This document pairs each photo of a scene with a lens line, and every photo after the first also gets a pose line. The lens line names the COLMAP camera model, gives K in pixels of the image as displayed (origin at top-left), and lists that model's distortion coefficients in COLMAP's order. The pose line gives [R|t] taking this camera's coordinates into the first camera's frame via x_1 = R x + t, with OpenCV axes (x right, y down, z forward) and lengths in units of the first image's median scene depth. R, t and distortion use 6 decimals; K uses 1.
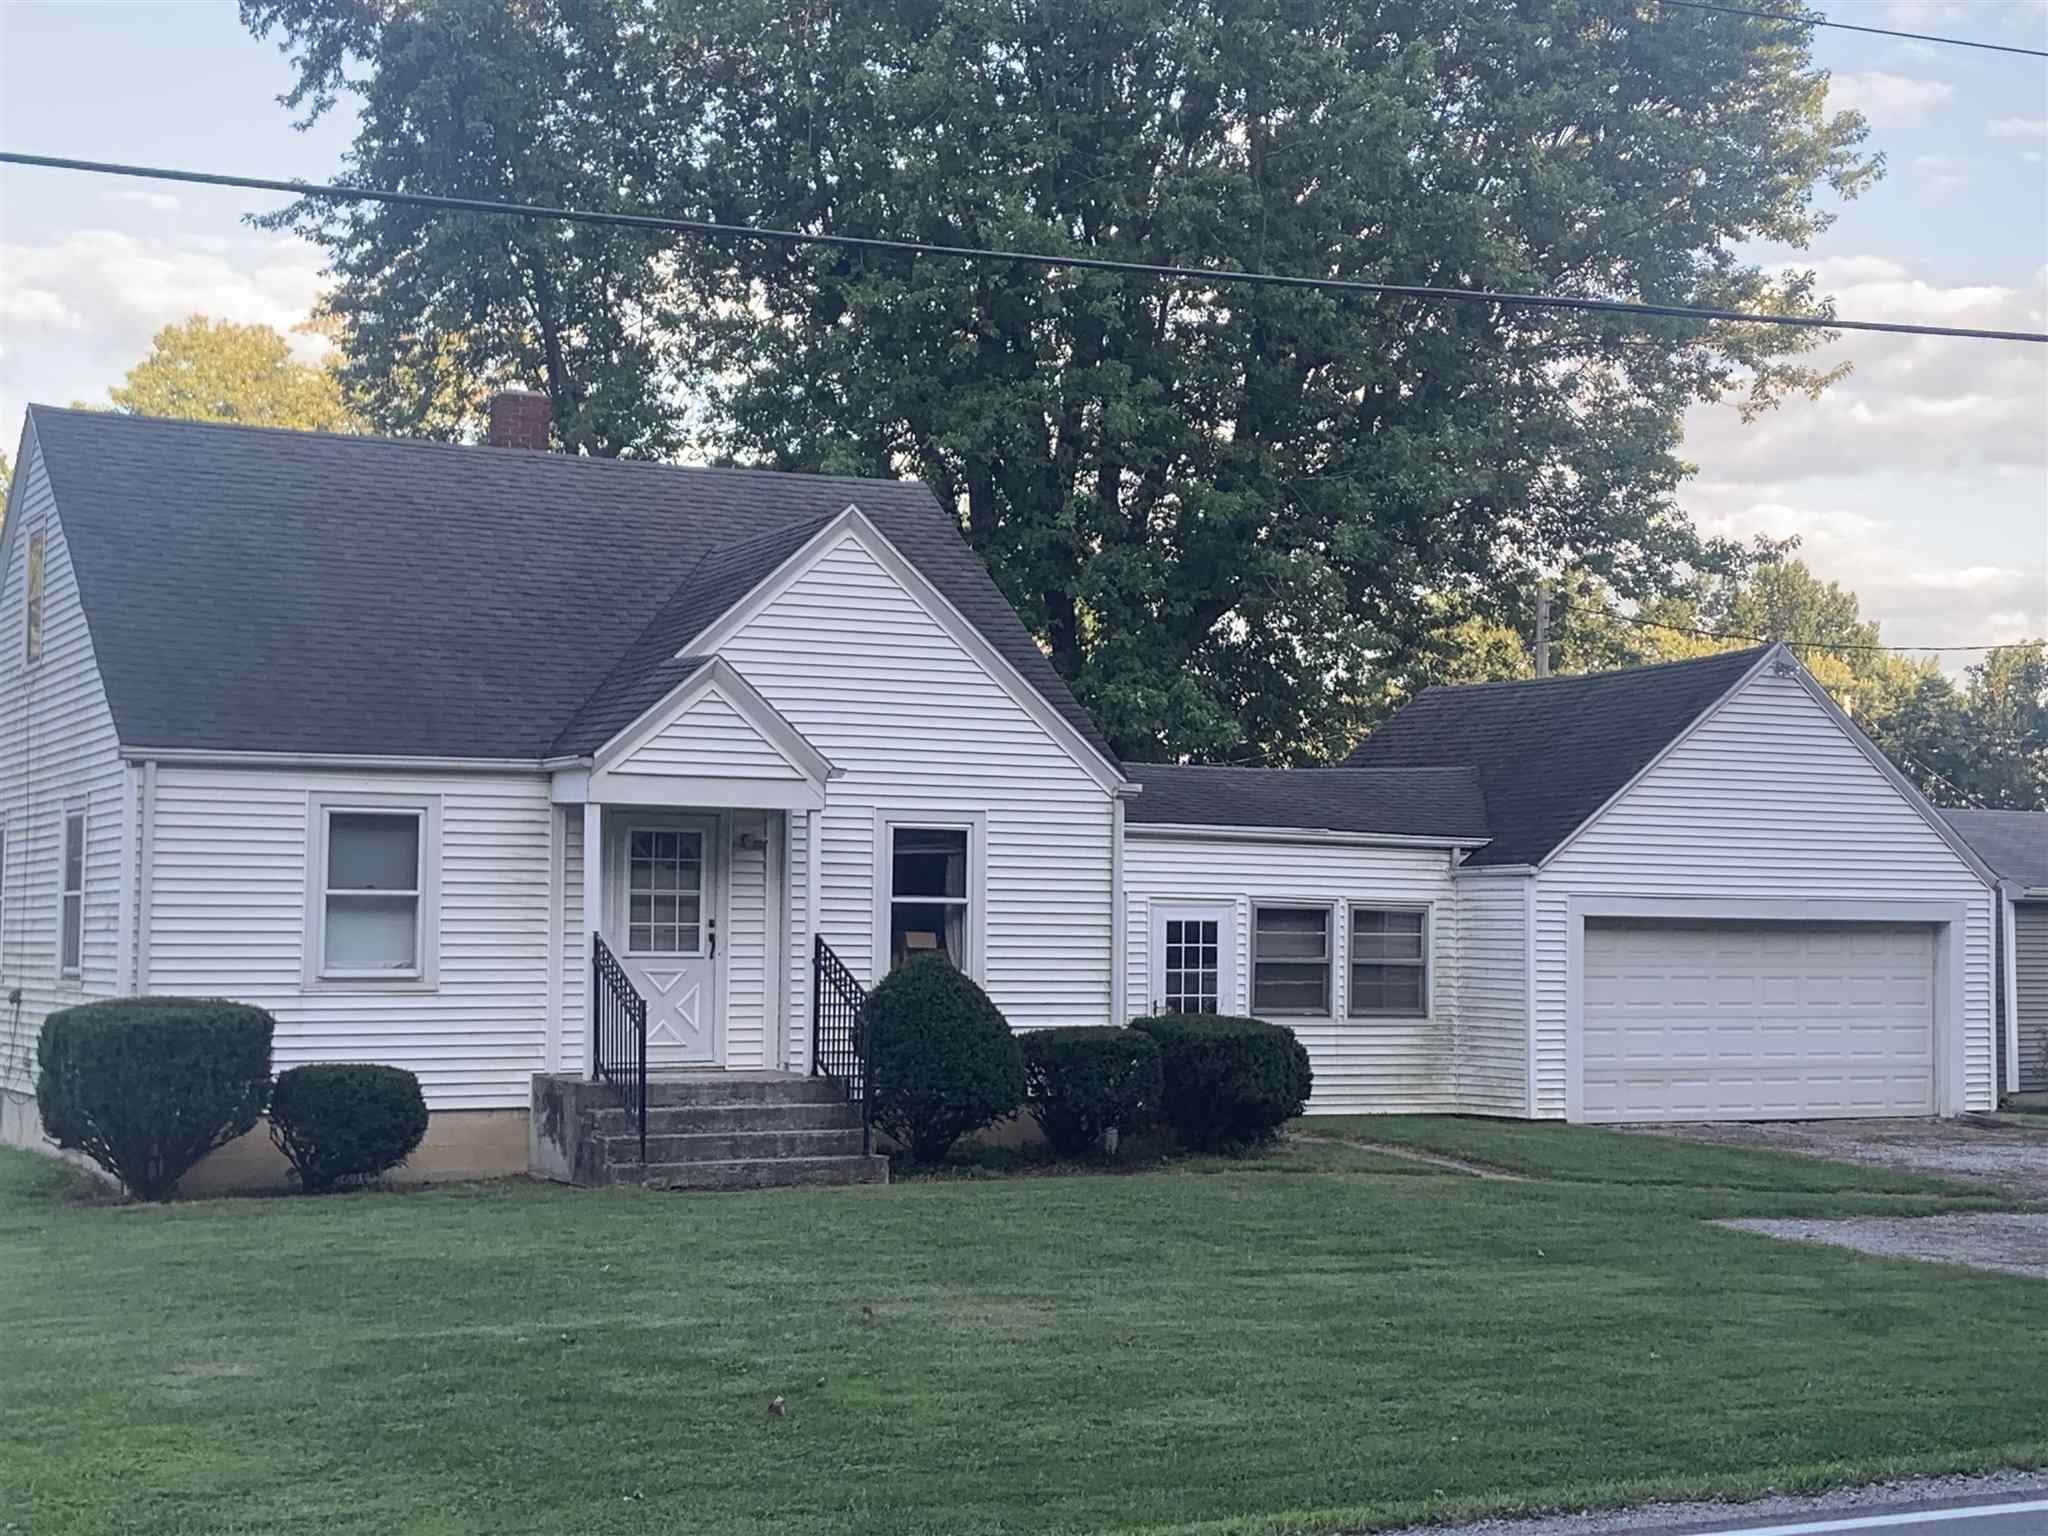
lens RADIAL K [[3077.6, 0, 1023.9], [0, 3077.6, 793.4], [0, 0, 1]] dist [0.105412, 0.059831]
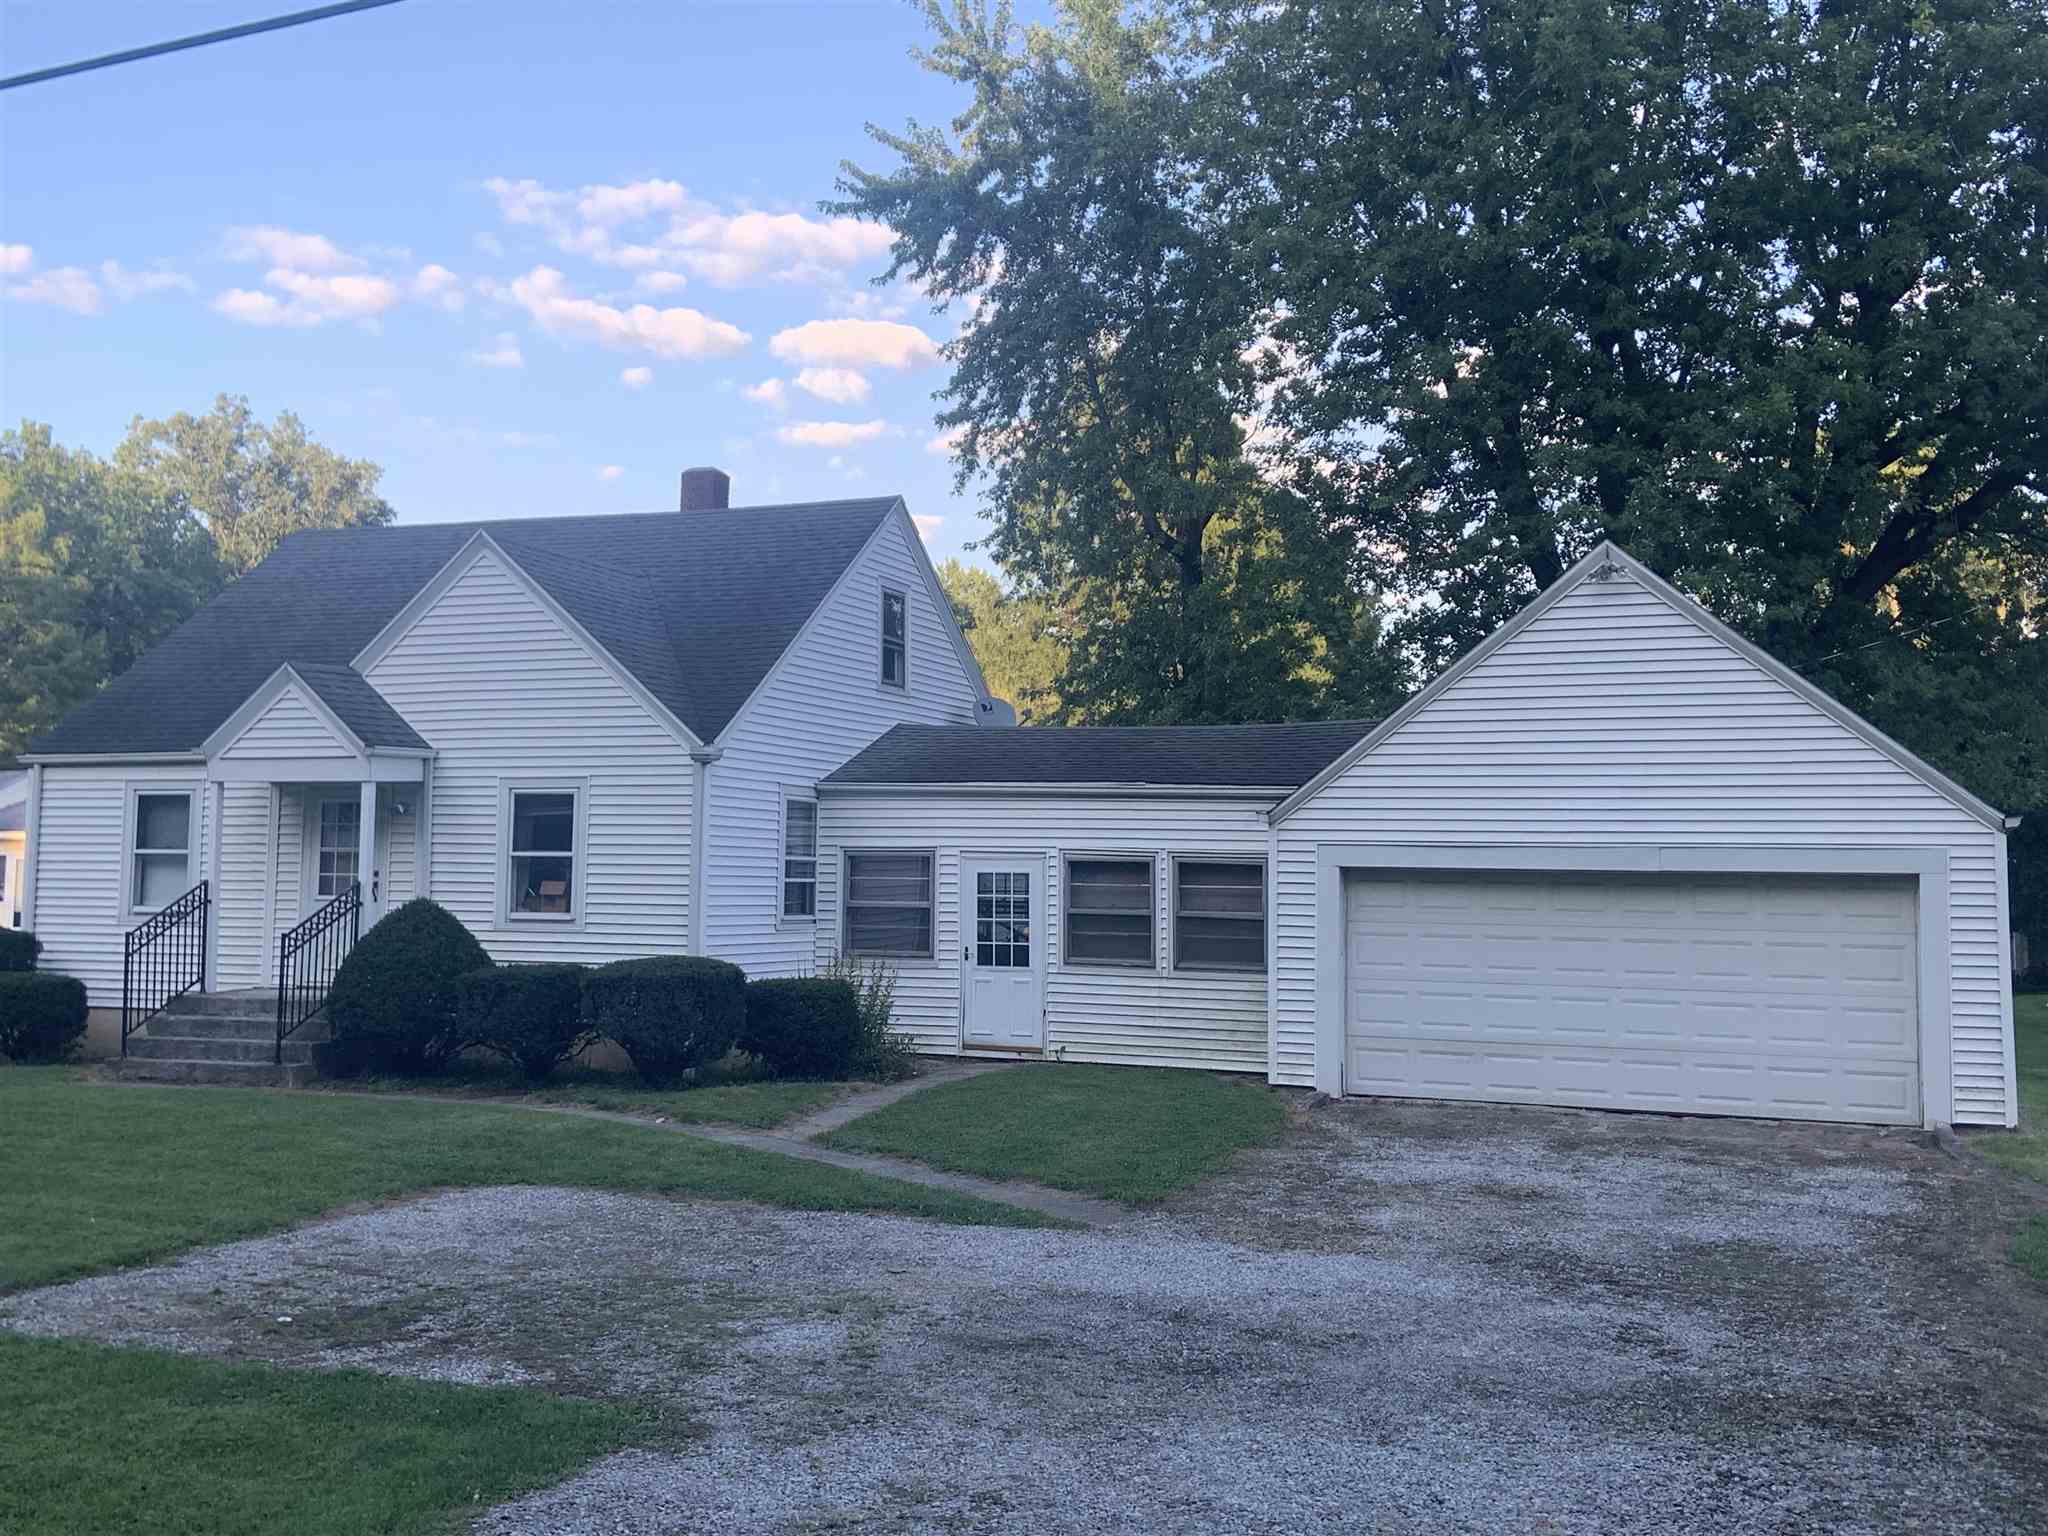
lens RADIAL K [[2128.9, 0, 949.5], [0, 2128.9, 765.3], [0, 0, 1]] dist [0.092425, -0.003595]
pose [[0.642030, -0.040713, -0.765598, 0.719006], [0.028812, 0.999165, -0.028972, 0.029623], [0.766138, -0.003457, 0.642666, 0.609779]]
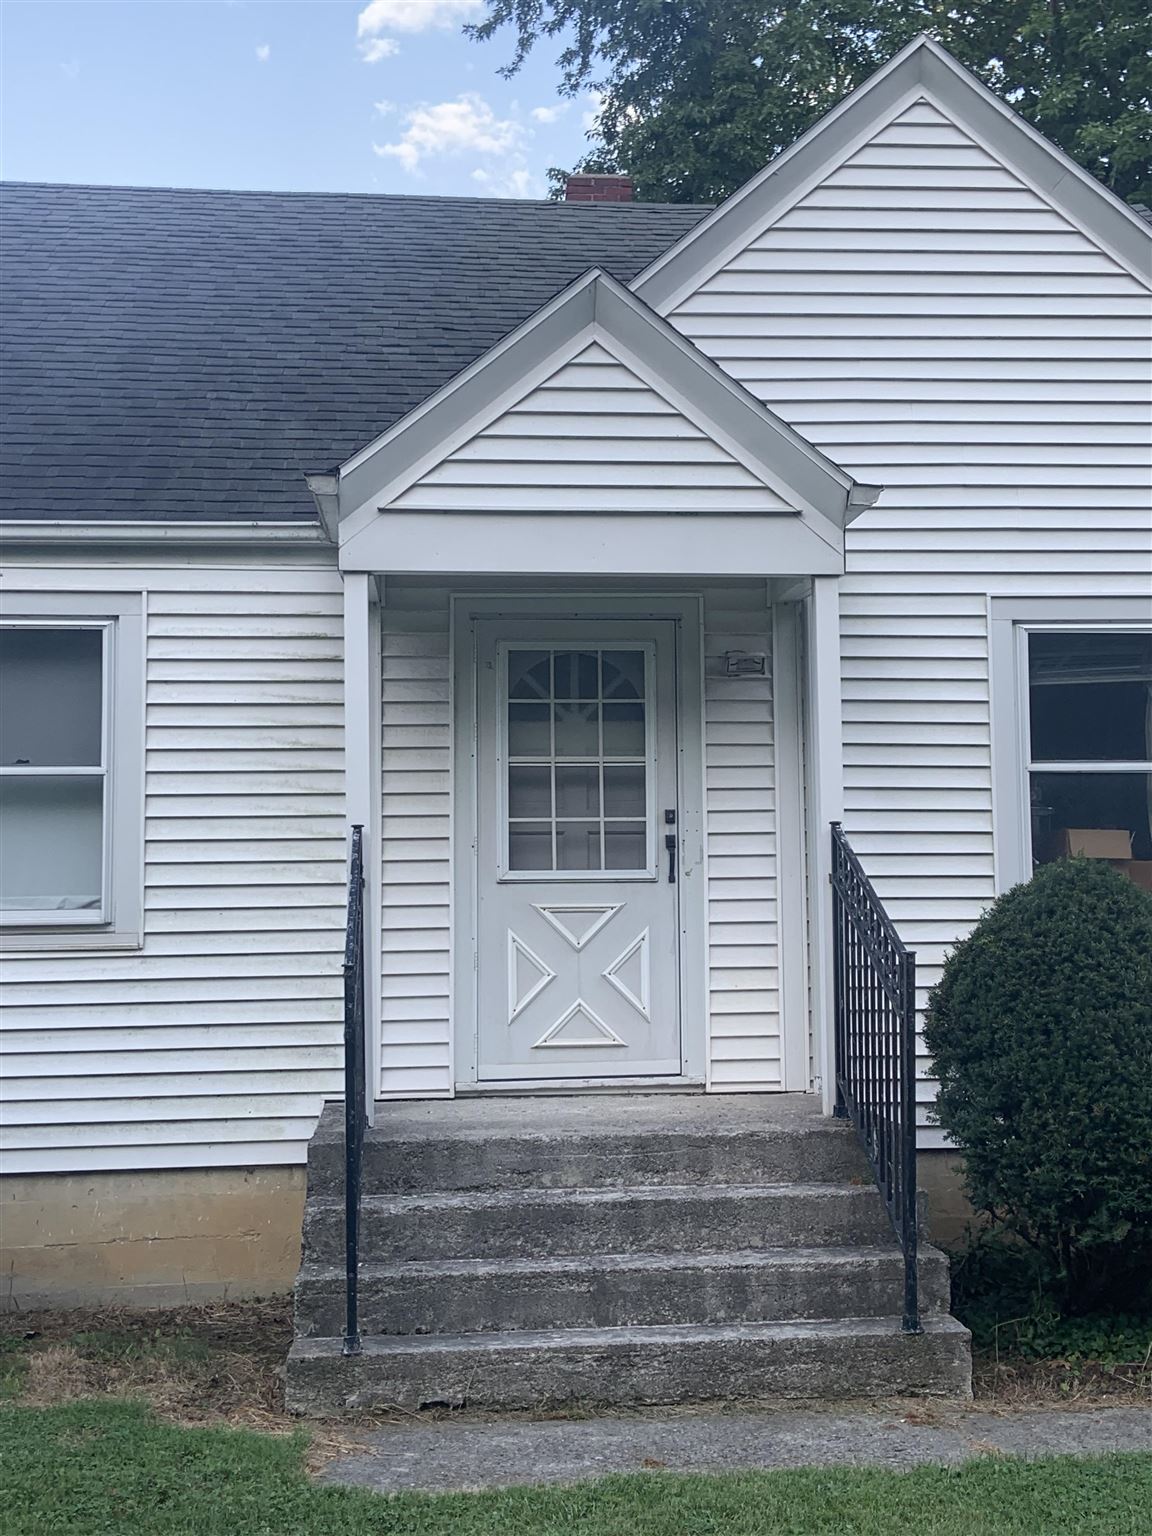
lens RADIAL K [[1859.3, 0, 581.5], [0, 1859.3, 763.2], [0, 0, 1]] dist [0.094536, -0.006573]
pose [[0.923910, -0.048825, -0.379481, 0.008322], [0.035940, 0.998514, -0.040969, 0.045179], [0.380917, 0.024213, 0.924292, 0.687200]]
